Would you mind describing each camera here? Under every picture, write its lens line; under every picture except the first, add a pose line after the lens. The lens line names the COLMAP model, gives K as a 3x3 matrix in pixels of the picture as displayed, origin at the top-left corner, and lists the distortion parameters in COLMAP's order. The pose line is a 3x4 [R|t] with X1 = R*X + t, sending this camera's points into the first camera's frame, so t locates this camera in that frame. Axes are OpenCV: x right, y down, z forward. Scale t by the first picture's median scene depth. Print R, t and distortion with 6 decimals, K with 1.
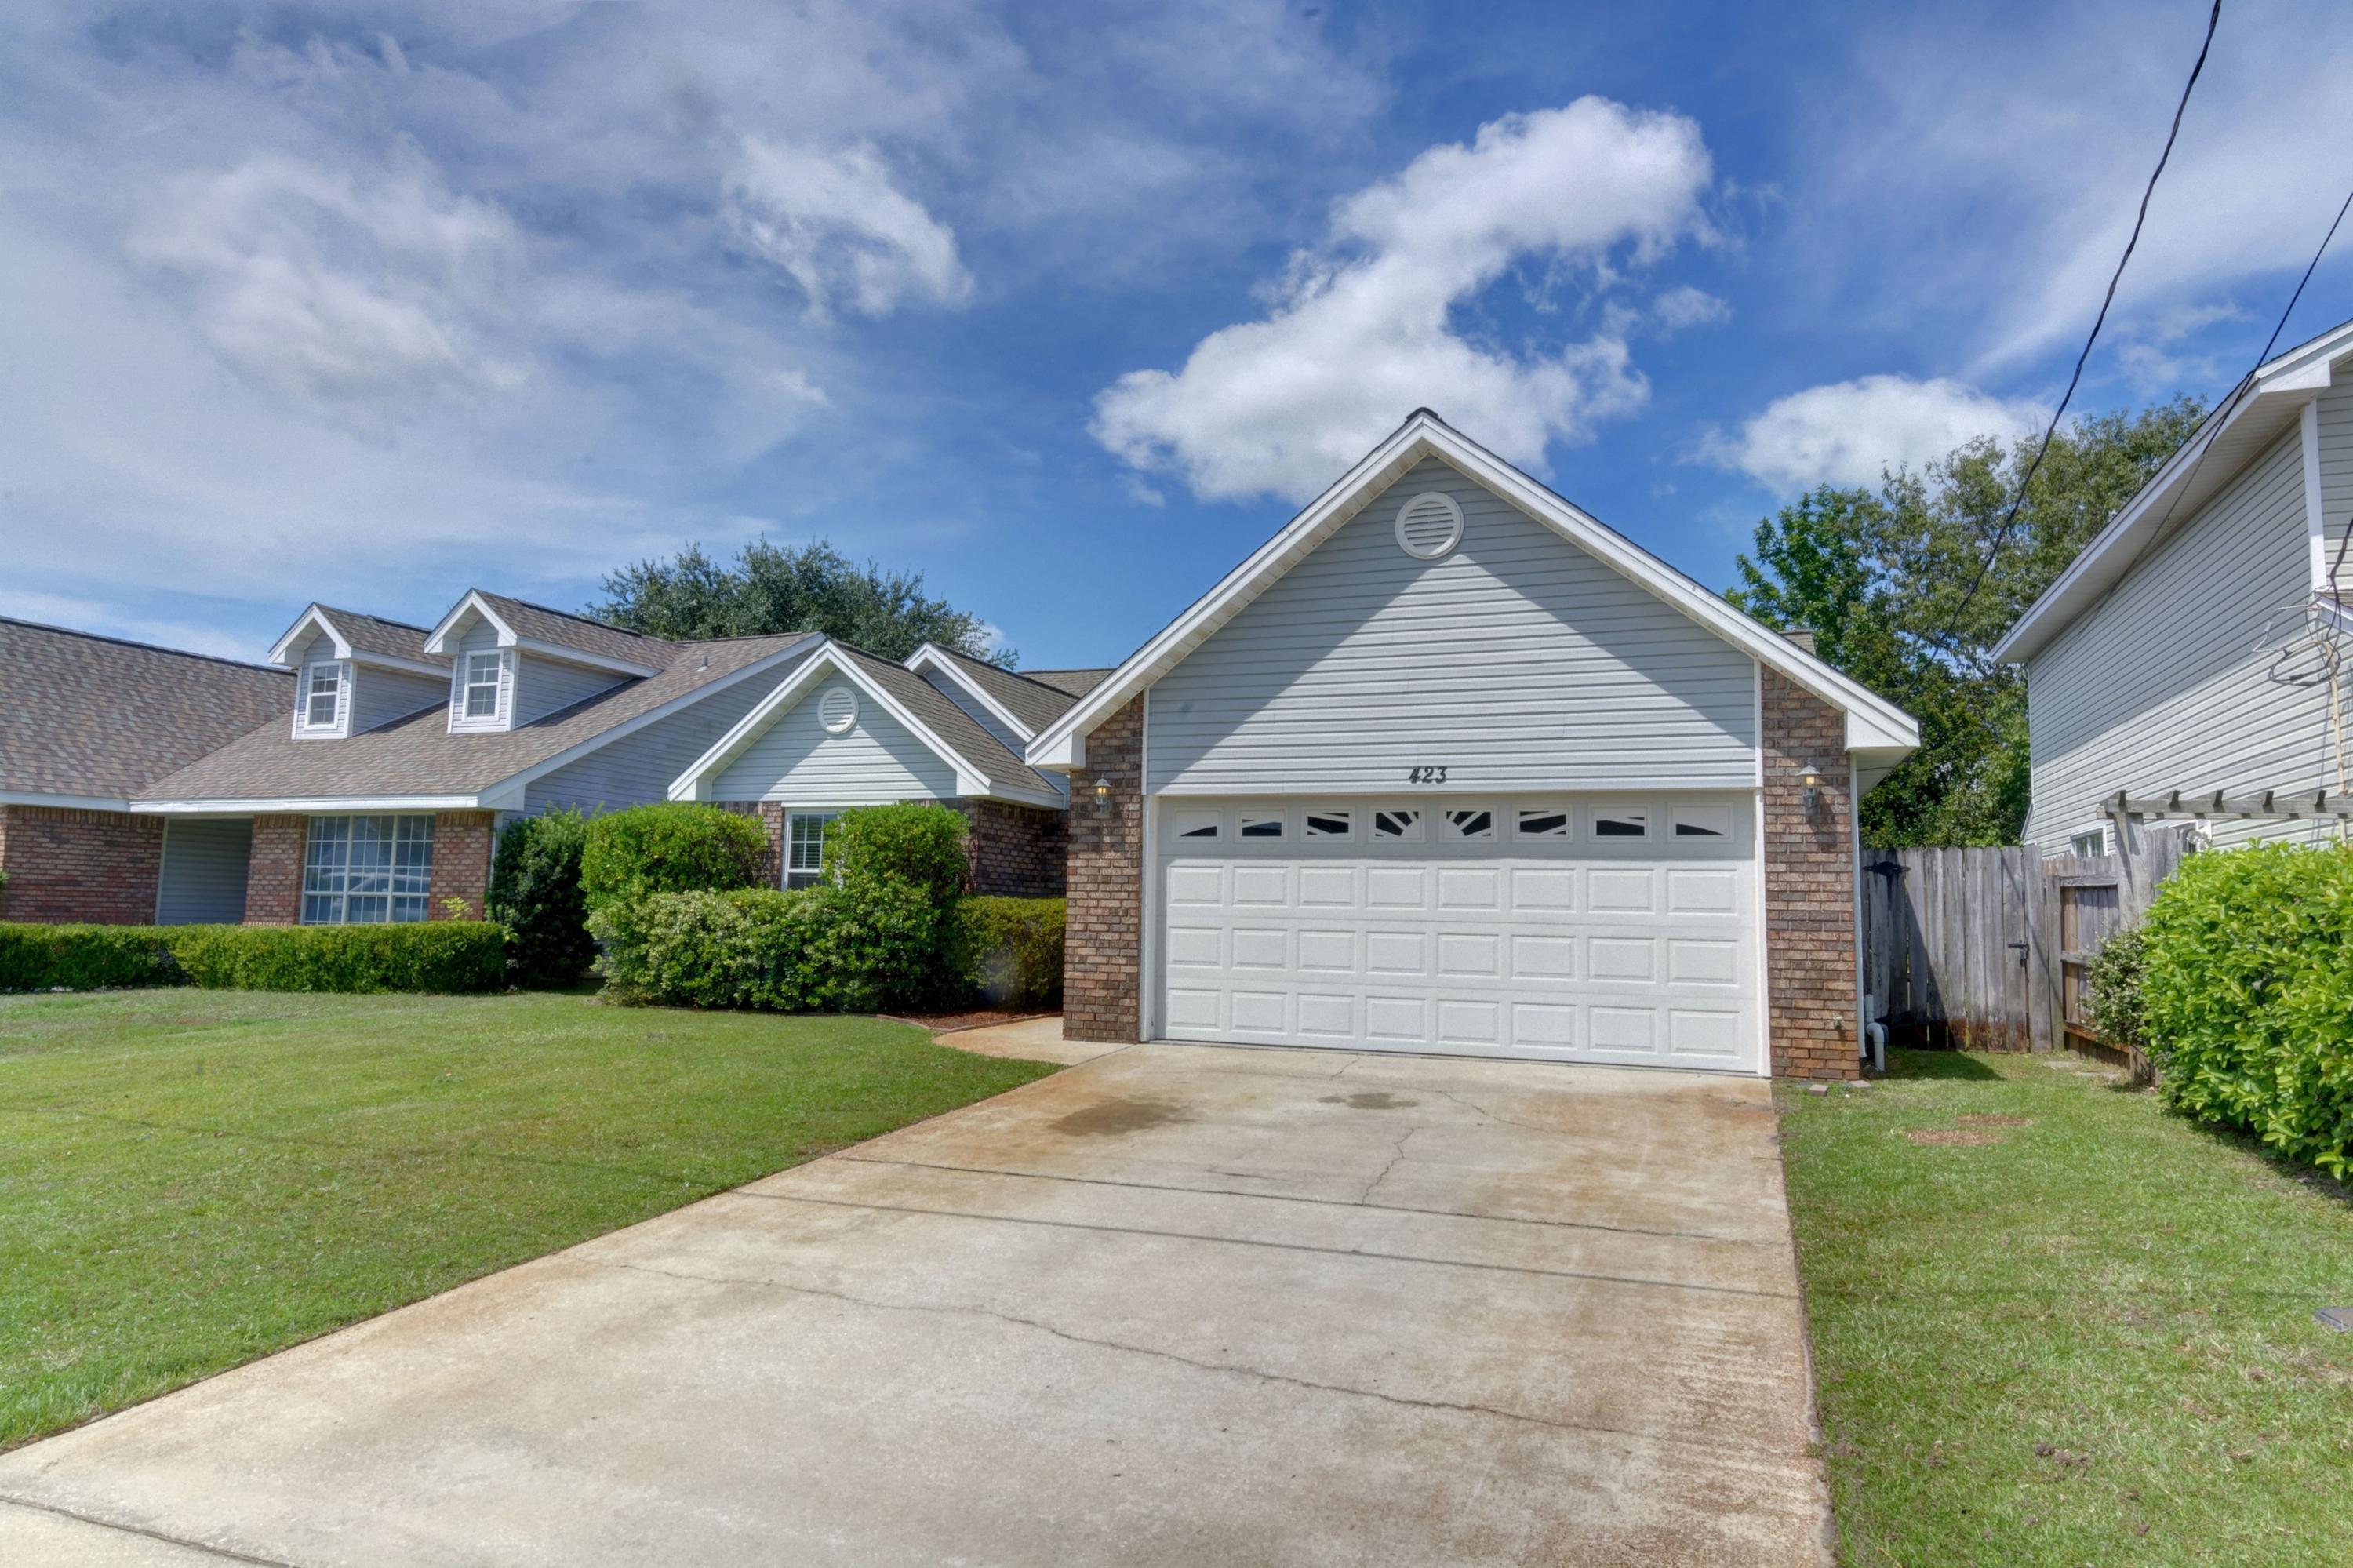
lens RADIAL K [[1367.3, 0, 1185.6], [0, 1367.3, 785.8], [0, 0, 1]] dist [-0.004706, -0.000453]
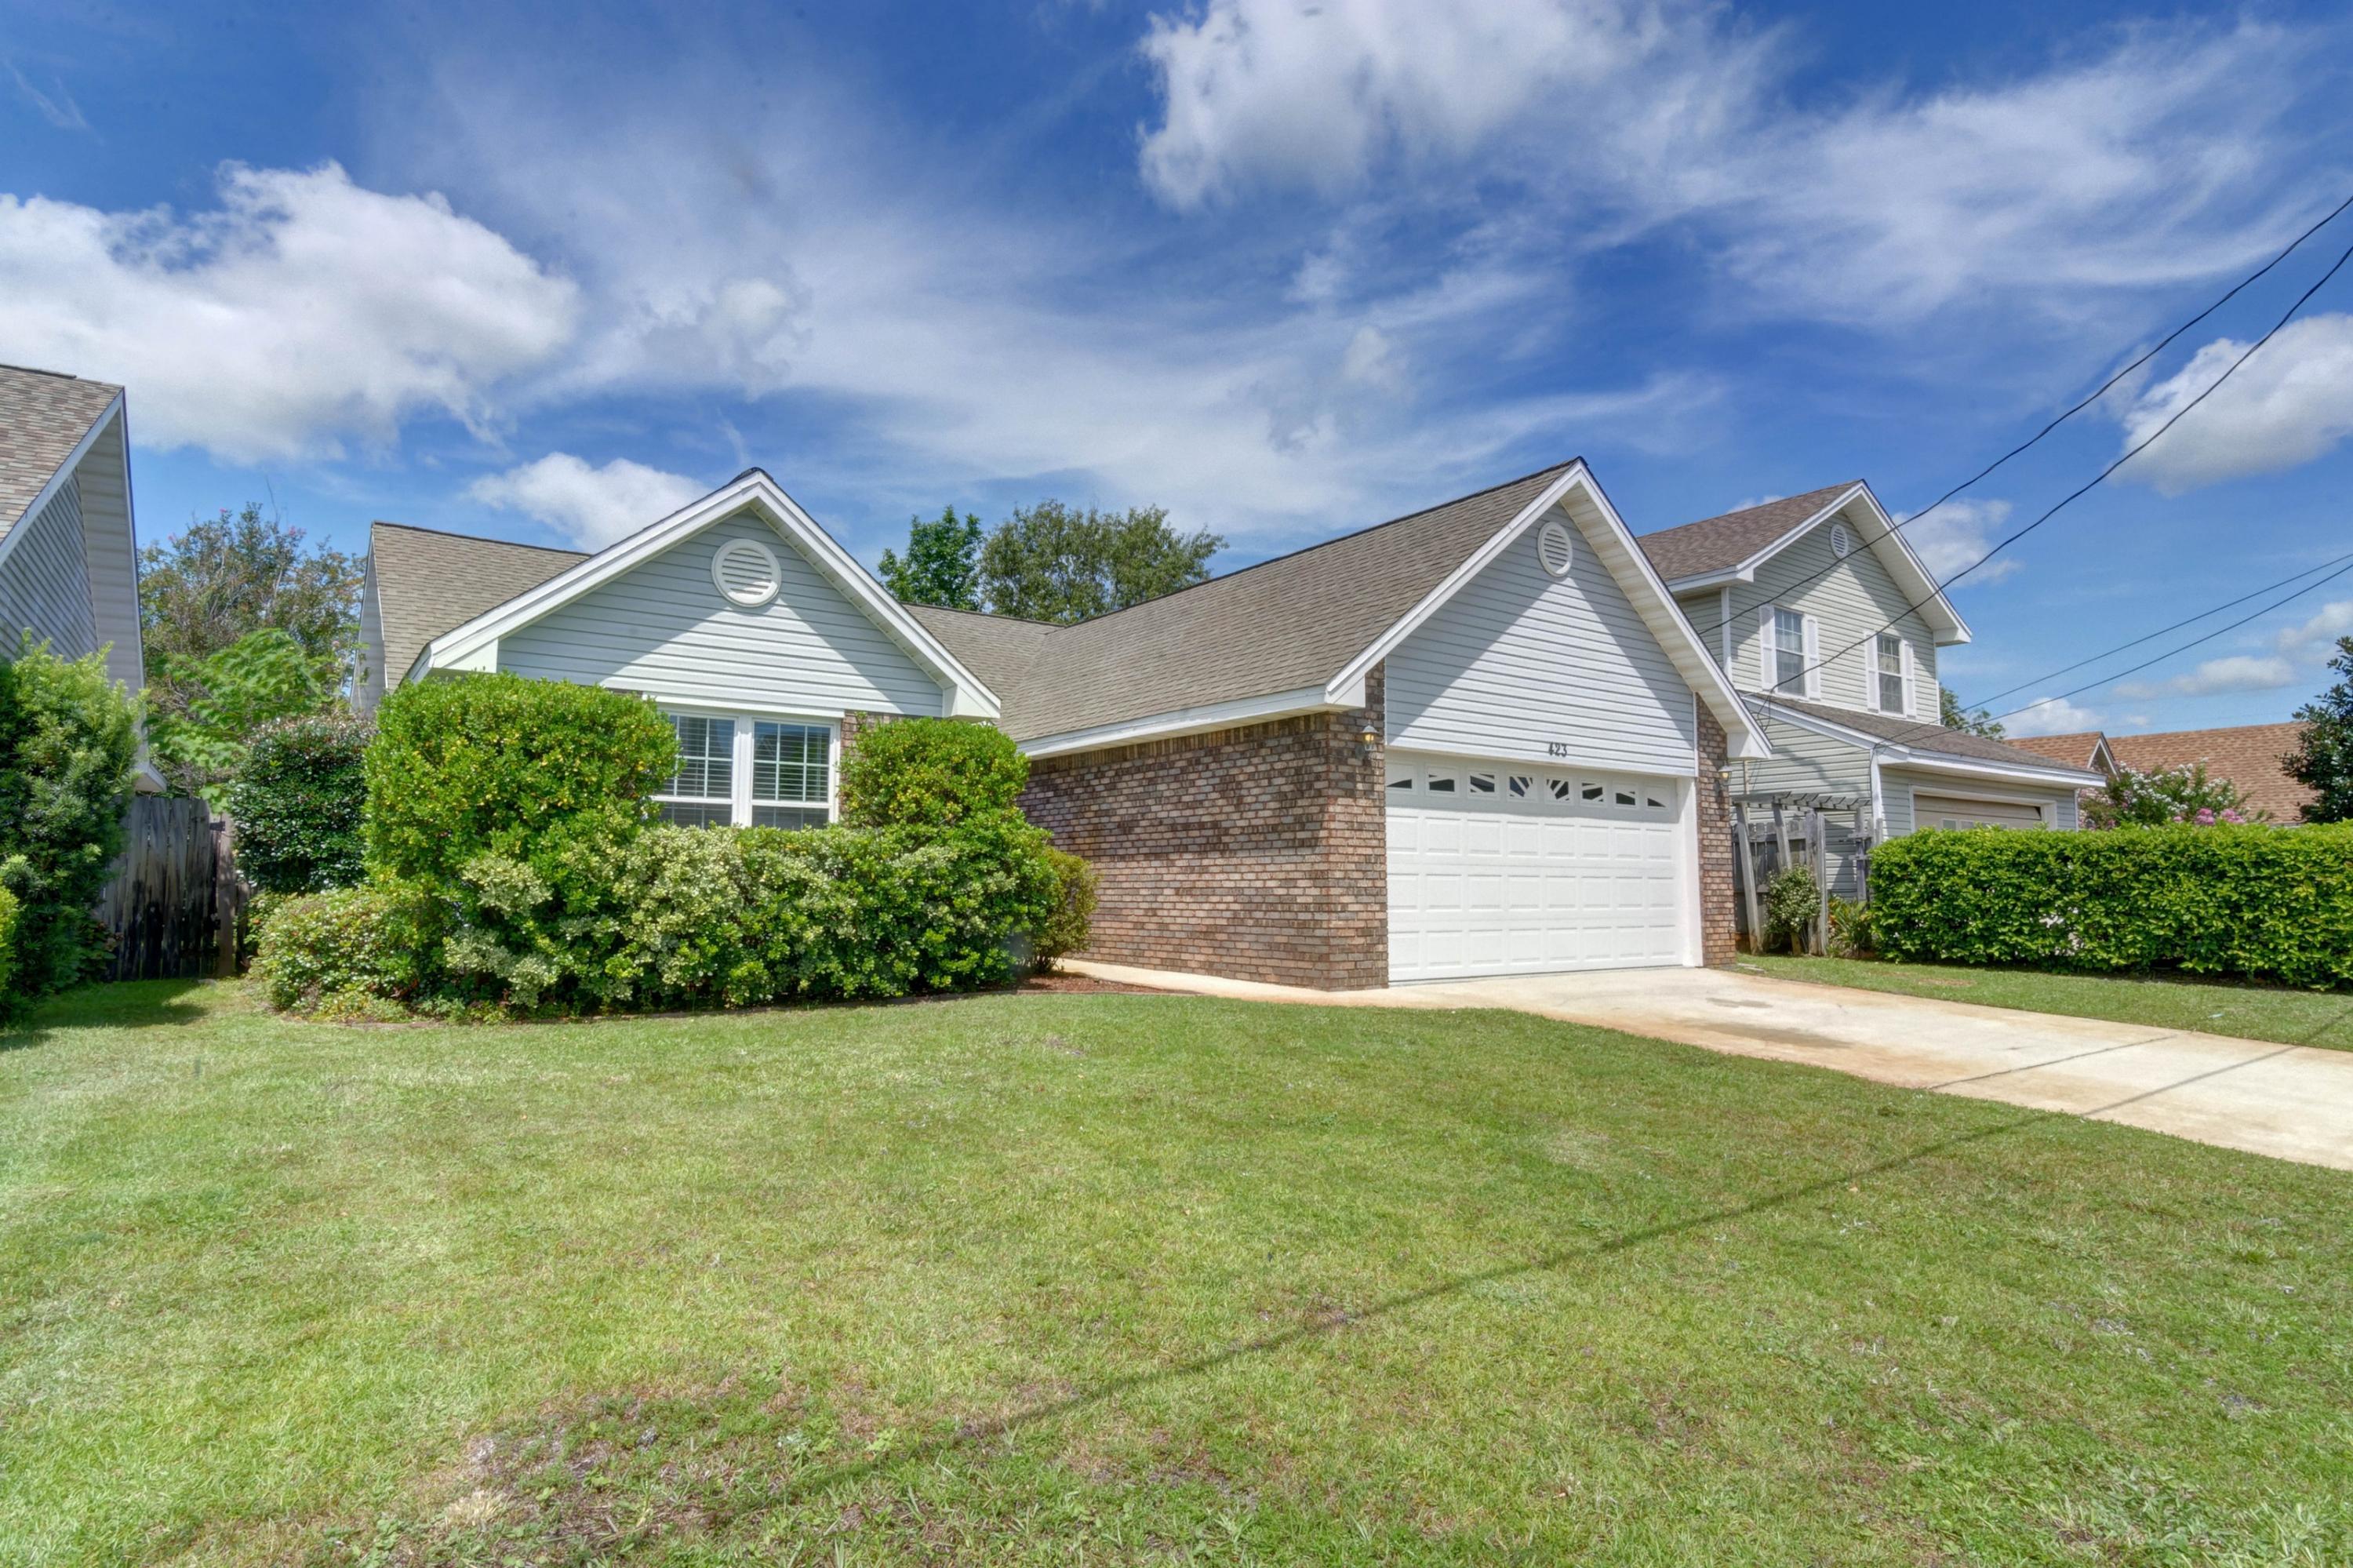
lens RADIAL K [[1232.3, 0, 1176.5], [0, 1232.3, 784.0], [0, 0, 1]] dist [-0.003222, -0.000231]
pose [[0.544192, 0.050746, 0.837425, -0.880595], [-0.076198, 0.997033, -0.010902, 0.057448], [-0.835493, -0.057877, 0.546444, 0.622262]]
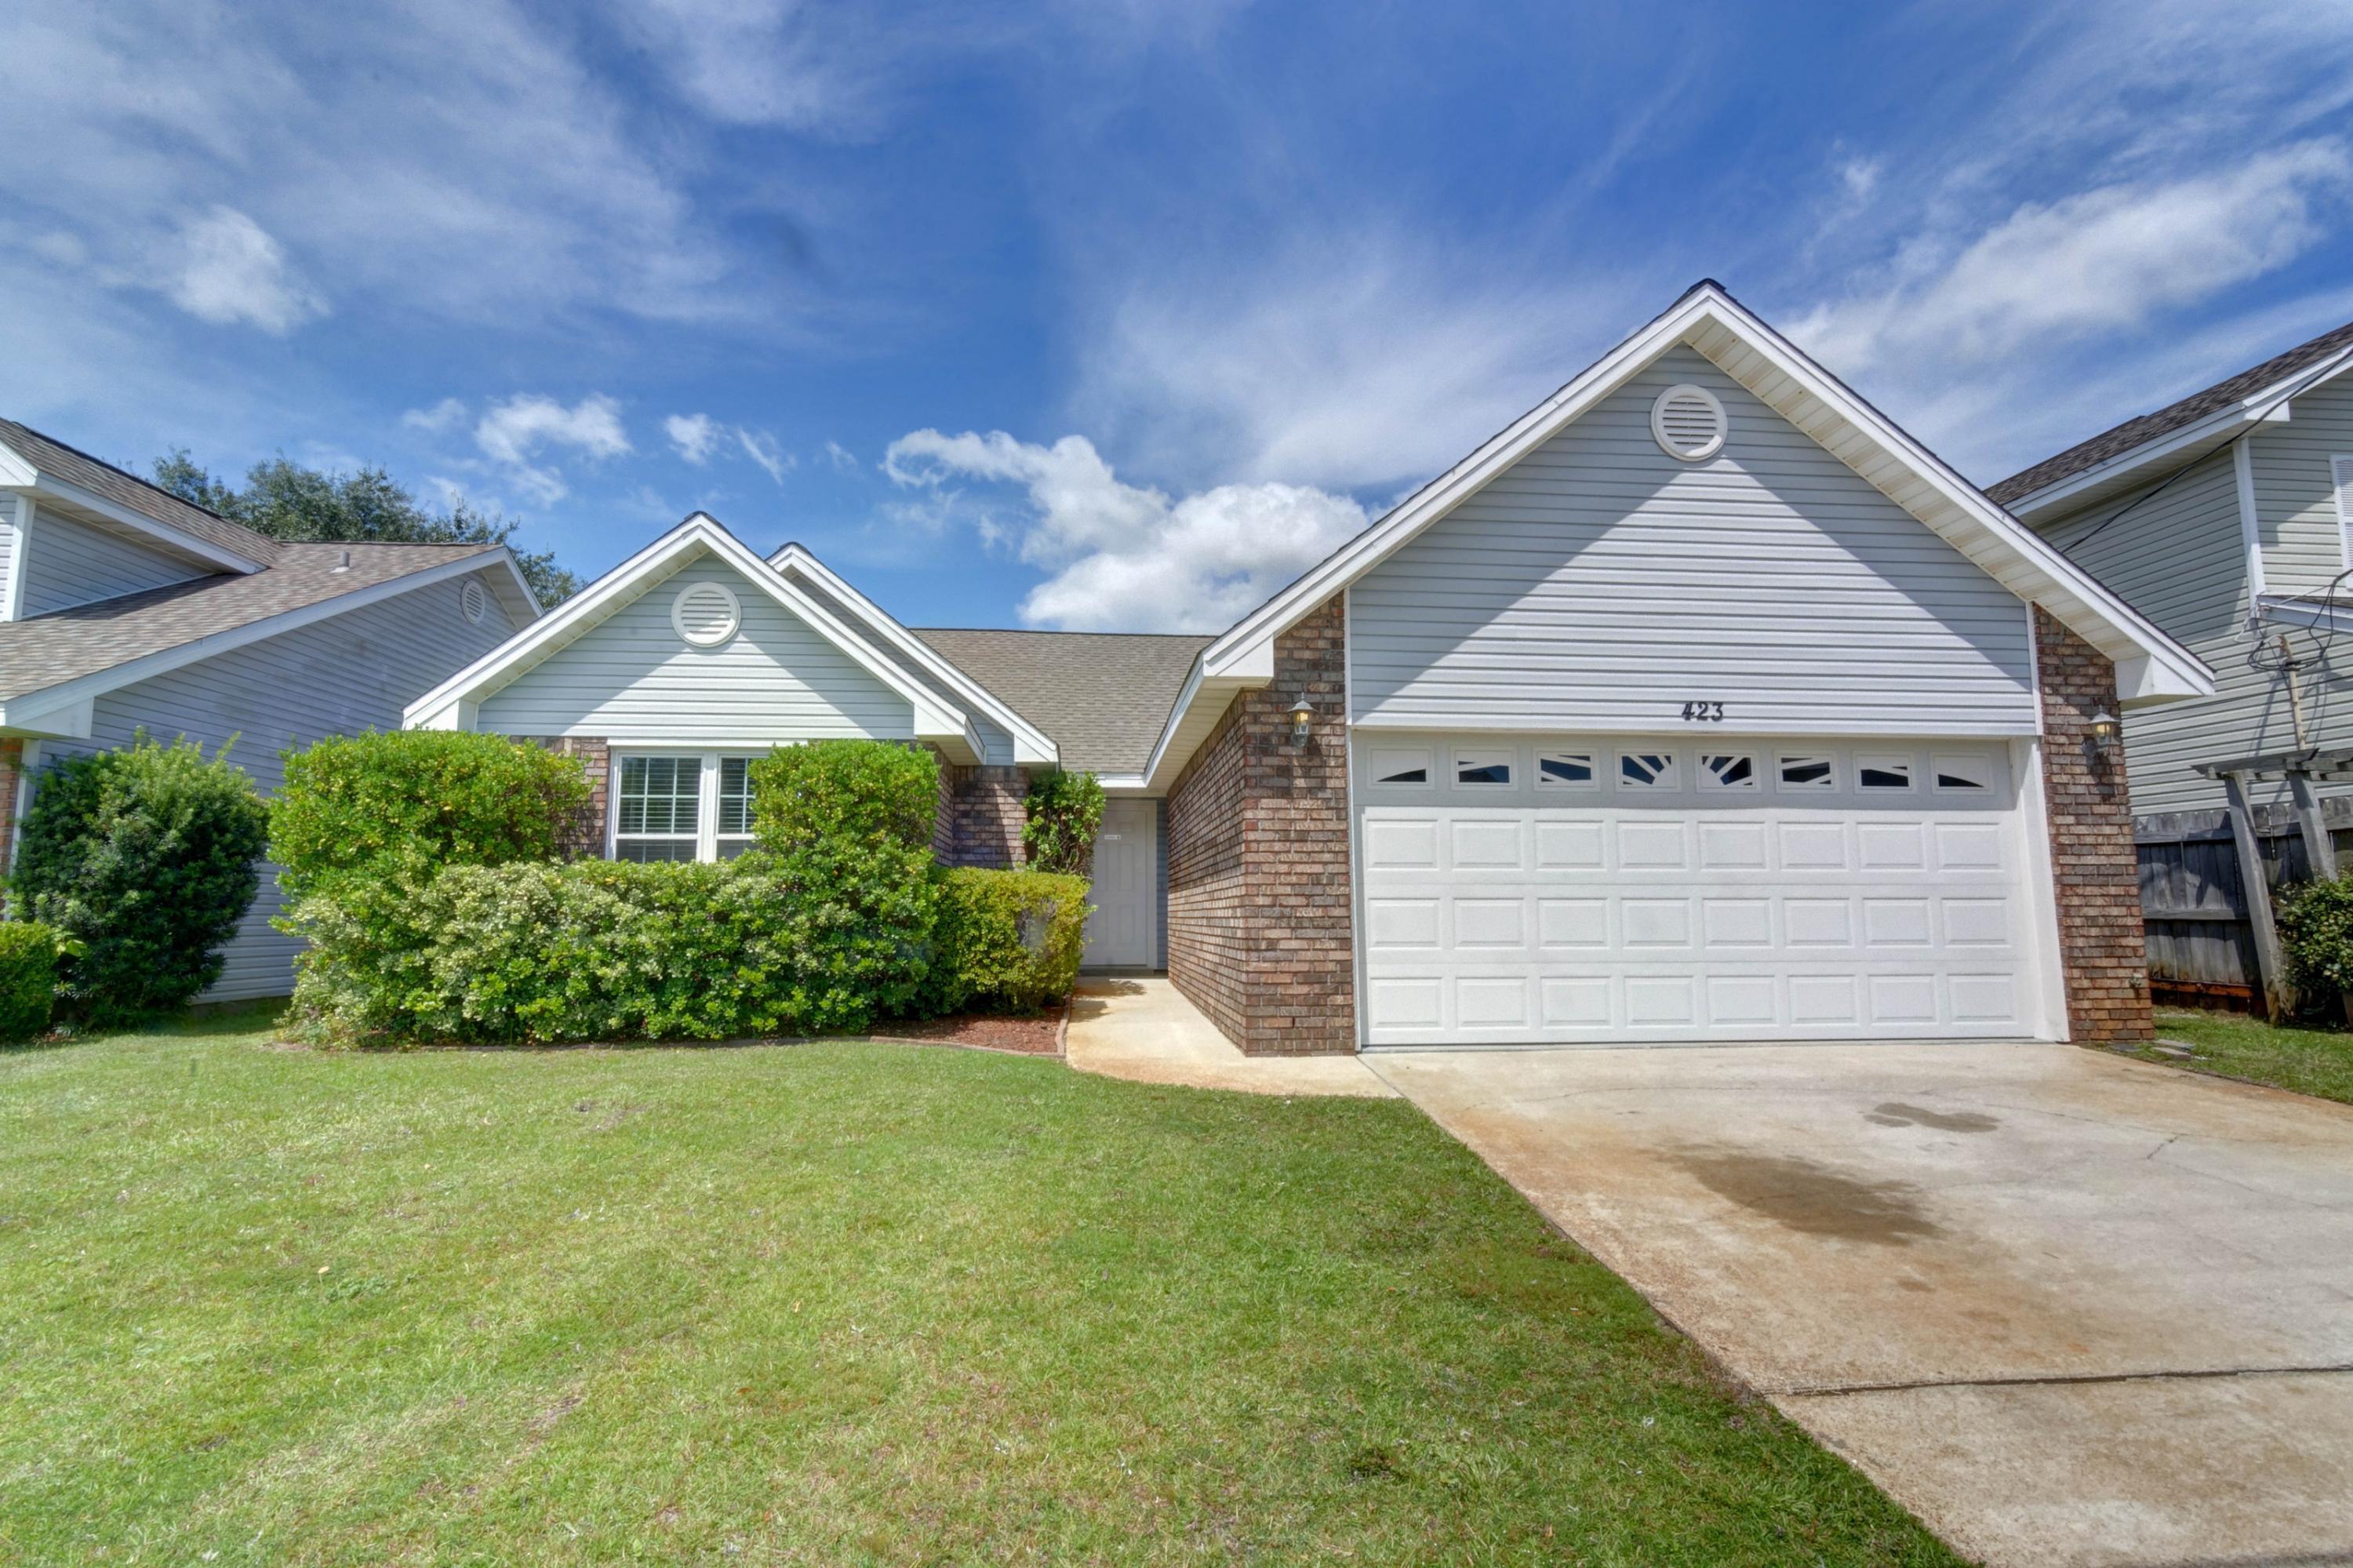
lens RADIAL K [[1122.5, 0, 1183.2], [0, 1122.5, 787.7], [0, 0, 1]] dist [0.002231, -0.001811]
pose [[0.896003, 0.025471, 0.443318, -0.387130], [-0.022322, 0.999675, -0.012321, 0.050888], [-0.443487, 0.001144, 0.896280, 0.478604]]
